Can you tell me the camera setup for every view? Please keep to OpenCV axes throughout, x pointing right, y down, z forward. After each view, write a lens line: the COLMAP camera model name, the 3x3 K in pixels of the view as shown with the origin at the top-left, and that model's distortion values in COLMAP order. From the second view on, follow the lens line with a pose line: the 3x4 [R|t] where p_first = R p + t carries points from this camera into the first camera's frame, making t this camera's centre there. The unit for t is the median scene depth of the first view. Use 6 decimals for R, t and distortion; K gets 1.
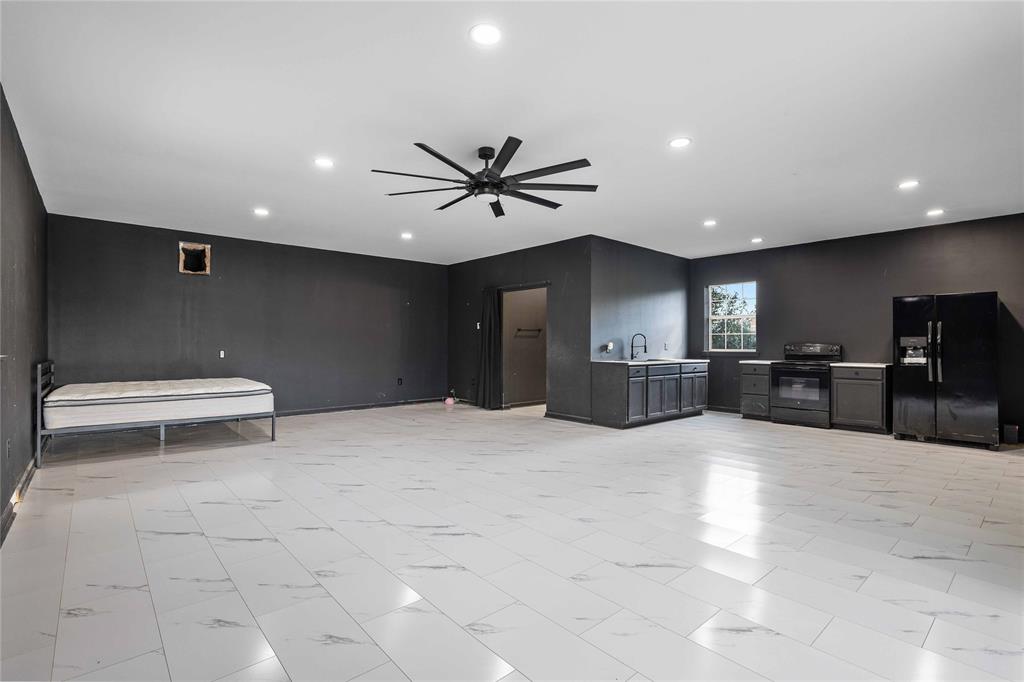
lens RADIAL K [[482.0, 0, 512.0], [0, 482.0, 341.0], [0, 0, 1]] dist [-0.001232, -0.000159]
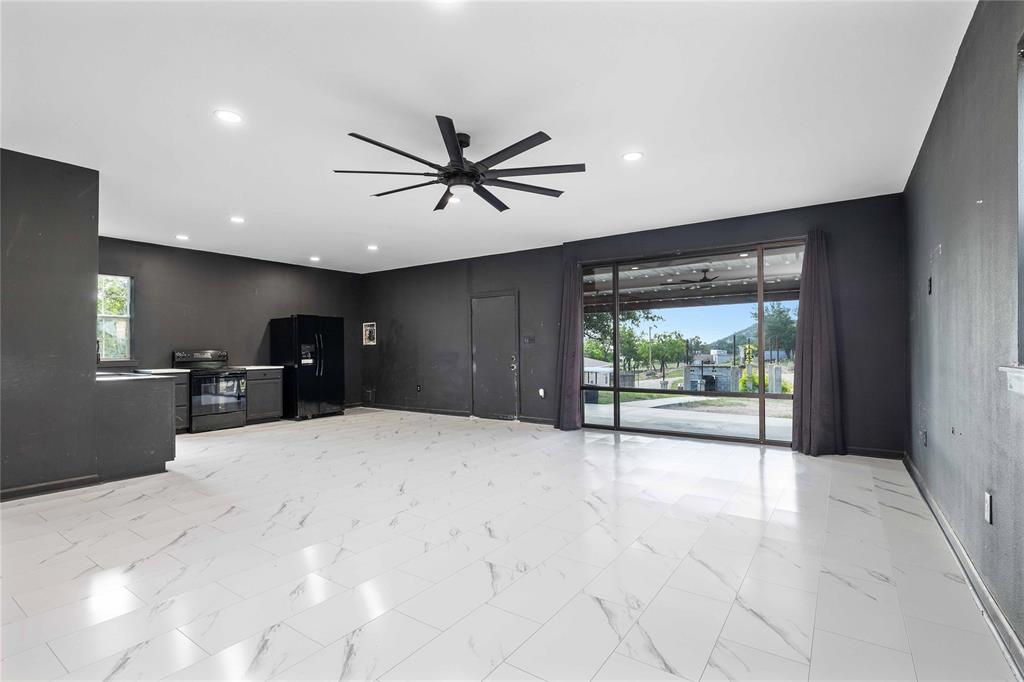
lens RADIAL K [[482.0, 0, 512.0], [0, 482.0, 341.0], [0, 0, 1]] dist [-0.001232, -0.000159]
pose [[-0.247813, 0.017857, 0.968643, -0.573376], [-0.001967, 0.999819, -0.018935, 0.005031], [-0.968806, -0.006598, -0.247733, 0.678993]]
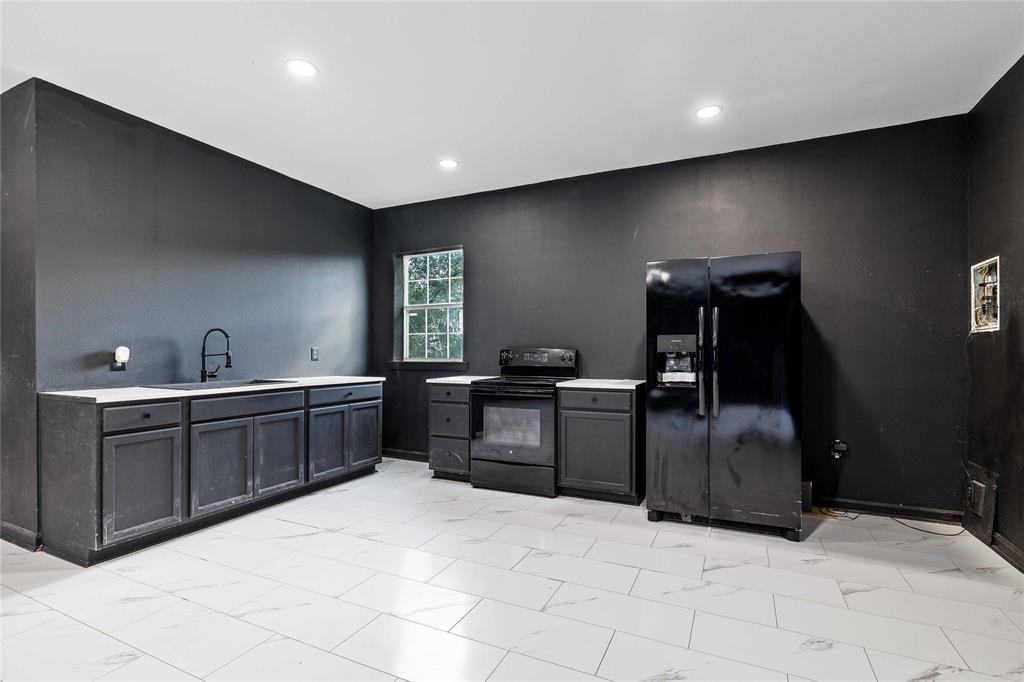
lens RADIAL K [[490.3, 0, 509.5], [0, 490.3, 354.0], [0, 0, 1]] dist [-0.019523, -0.000161]
pose [[0.919359, -0.005137, 0.393386, 0.381281], [0.000449, 0.999928, 0.012009, 0.005517], [-0.393419, -0.010864, 0.919295, 0.488725]]
